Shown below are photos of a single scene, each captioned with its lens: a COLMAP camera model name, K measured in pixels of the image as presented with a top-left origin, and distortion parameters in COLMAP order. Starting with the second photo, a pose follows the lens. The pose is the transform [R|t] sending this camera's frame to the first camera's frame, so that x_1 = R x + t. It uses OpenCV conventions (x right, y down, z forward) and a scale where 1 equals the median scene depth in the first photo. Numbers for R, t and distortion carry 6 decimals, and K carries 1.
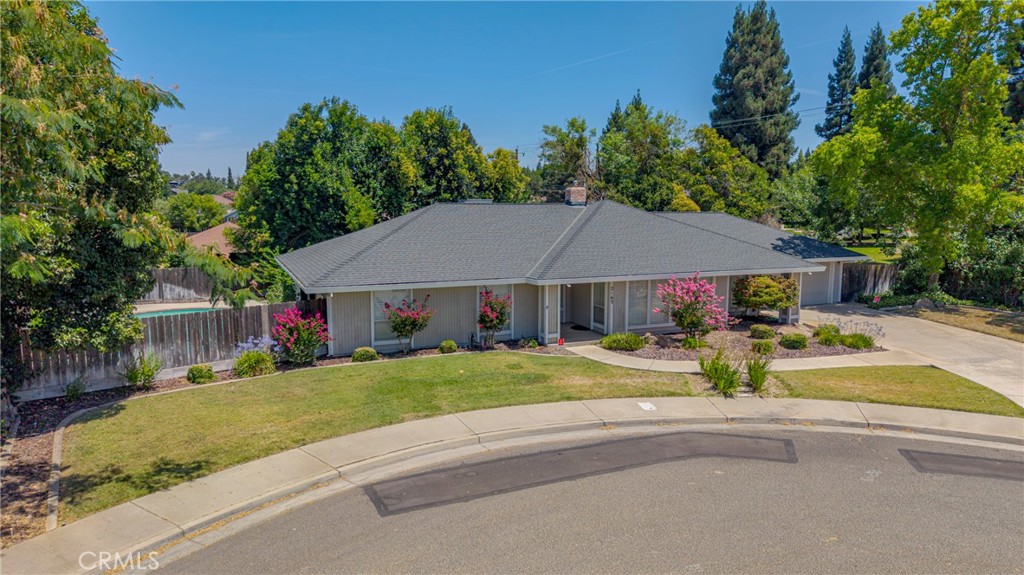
lens RADIAL K [[684.6, 0, 512.3], [0, 684.6, 292.3], [0, 0, 1]] dist [0.047066, -0.060068]
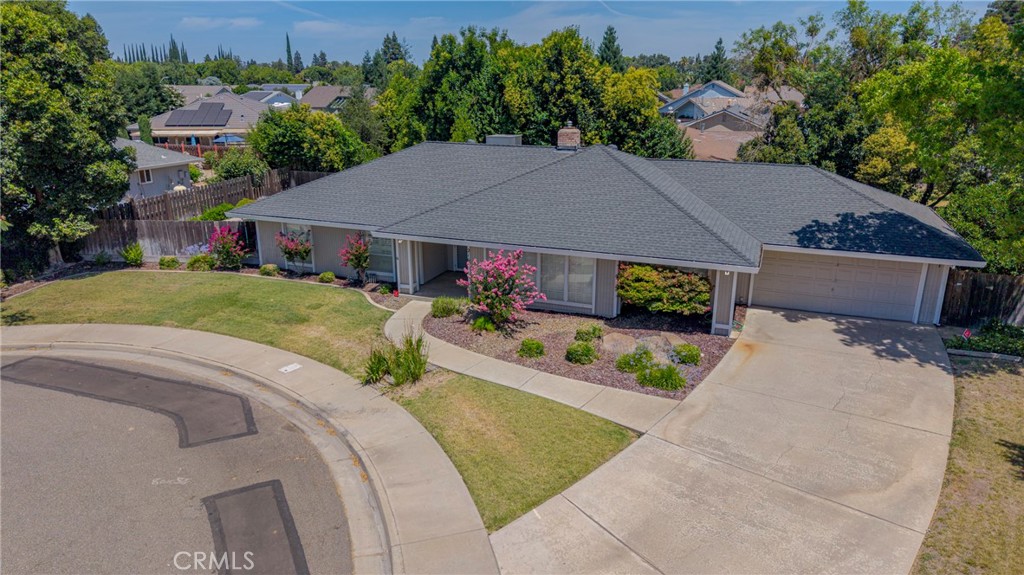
lens RADIAL K [[684.6, 0, 512.3], [0, 684.6, 292.3], [0, 0, 1]] dist [0.047066, -0.060068]
pose [[0.706162, 0.208231, -0.676738, 1.028432], [-0.093567, 0.974839, 0.202321, -0.178397], [0.701840, -0.079551, 0.707878, 0.444507]]
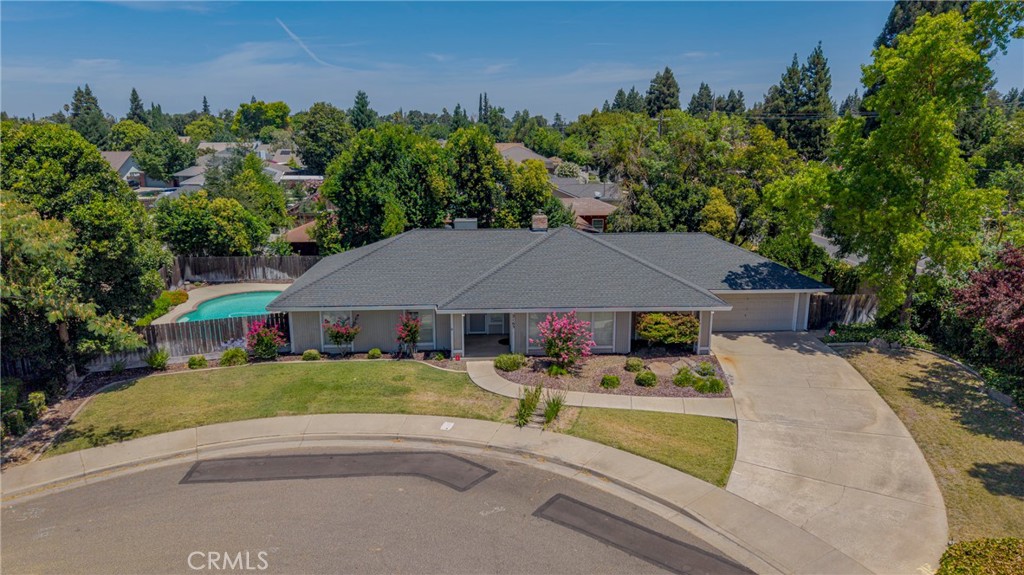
lens RADIAL K [[684.6, 0, 512.3], [0, 684.6, 292.3], [0, 0, 1]] dist [0.047066, -0.060068]
pose [[0.937491, 0.078079, -0.339138, 0.674084], [-0.043295, 0.993103, 0.108957, -0.219795], [0.345306, -0.087463, 0.934406, -0.162610]]
